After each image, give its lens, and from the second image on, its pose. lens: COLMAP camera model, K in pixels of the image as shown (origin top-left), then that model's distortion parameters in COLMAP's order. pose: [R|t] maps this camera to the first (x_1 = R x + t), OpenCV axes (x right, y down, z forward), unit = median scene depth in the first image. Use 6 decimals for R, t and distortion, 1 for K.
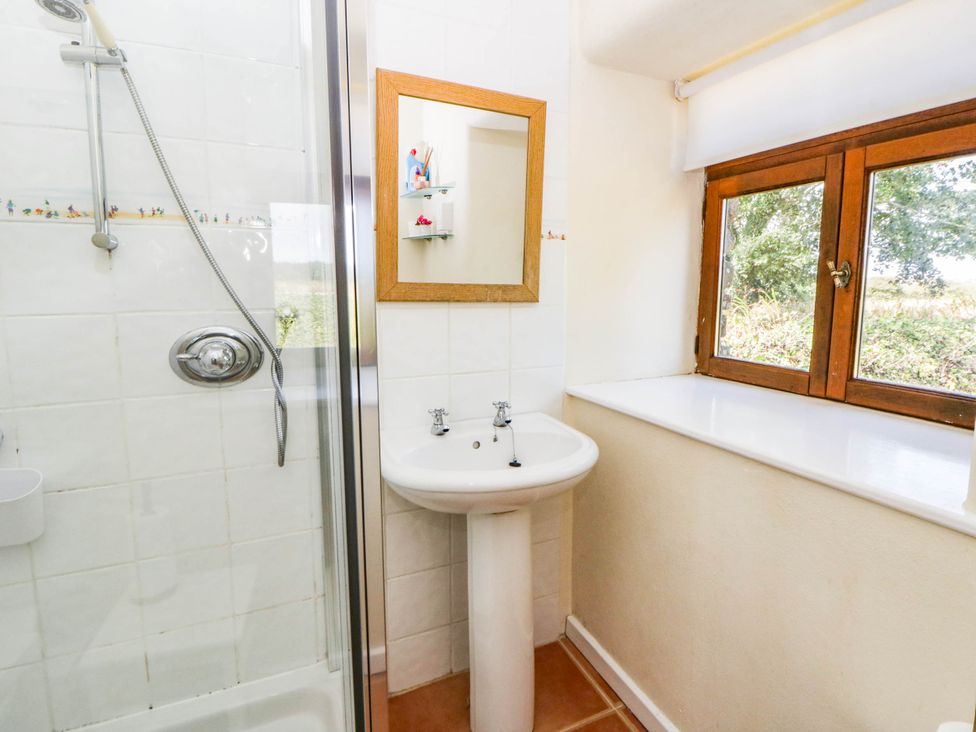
lens RADIAL K [[524.6, 0, 484.7], [0, 524.6, 360.6], [0, 0, 1]] dist [0.001911, -0.011728]
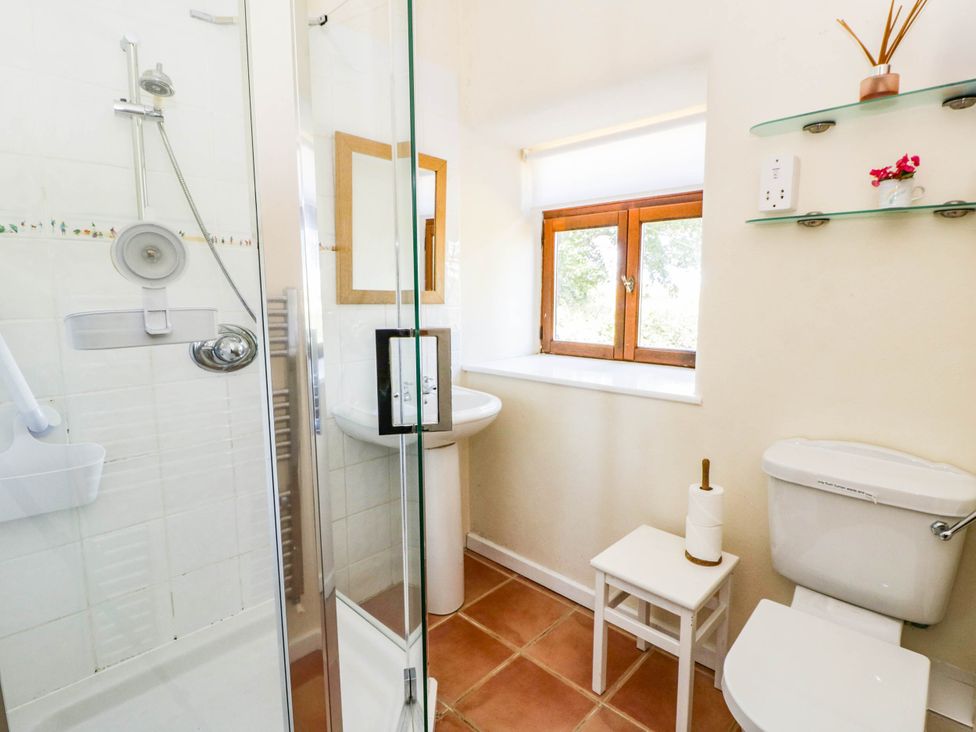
lens RADIAL K [[504.7, 0, 488.0], [0, 504.7, 376.6], [0, 0, 1]] dist [0.004443, 0.001270]
pose [[0.935365, -0.062624, 0.348096, -0.294823], [0.054173, 0.997954, 0.033968, 0.046352], [-0.349511, -0.012915, 0.936843, -0.325784]]
